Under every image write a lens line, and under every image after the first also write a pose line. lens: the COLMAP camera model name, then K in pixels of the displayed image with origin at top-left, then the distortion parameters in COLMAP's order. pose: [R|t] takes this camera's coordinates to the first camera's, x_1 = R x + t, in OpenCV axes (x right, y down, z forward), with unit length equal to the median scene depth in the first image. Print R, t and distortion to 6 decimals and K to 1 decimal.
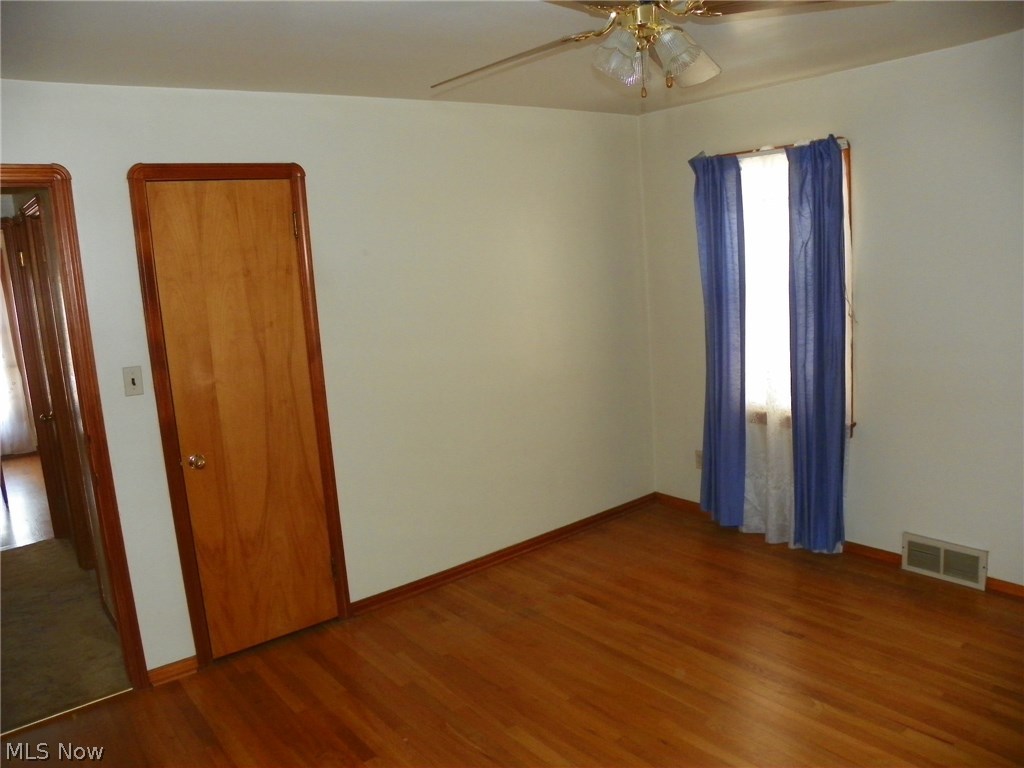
lens RADIAL K [[778.8, 0, 512.0], [0, 778.8, 384.0], [0, 0, 1]] dist [-0.150715, 0.088955]
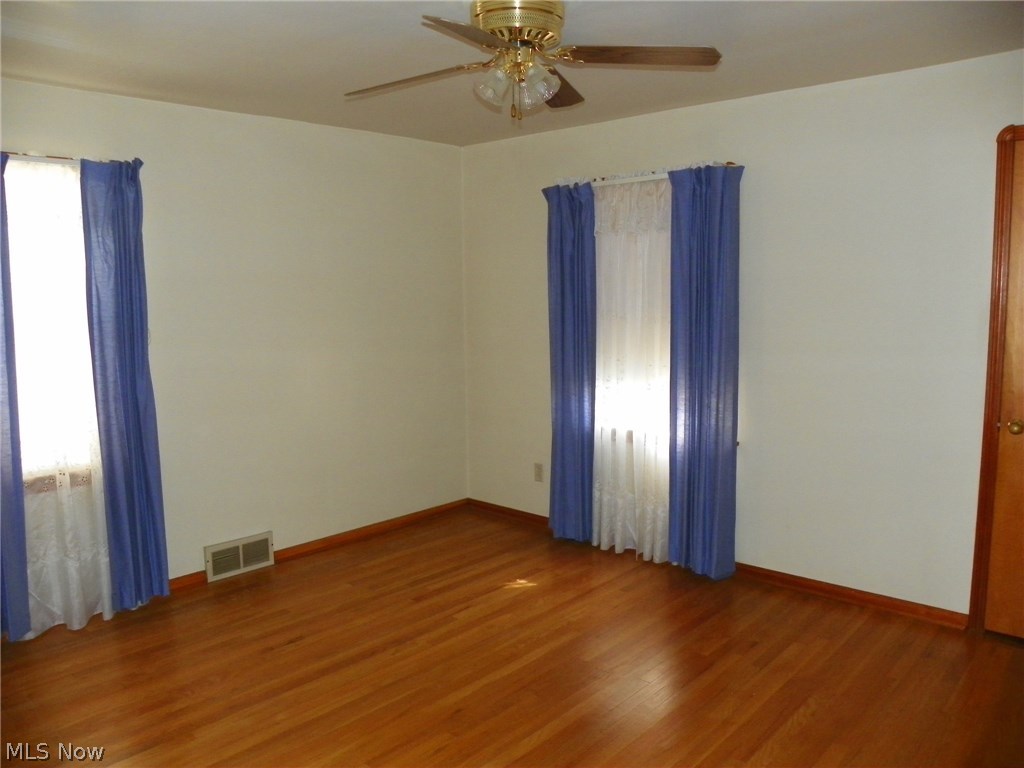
lens RADIAL K [[819.5, 0, 512.0], [0, 819.5, 384.0], [0, 0, 1]] dist [-0.050436, -0.001666]
pose [[-0.148725, -0.062807, 0.986882, -0.674059], [0.185733, 0.978446, 0.090260, -0.051172], [-0.971280, 0.196720, -0.133854, 0.713619]]
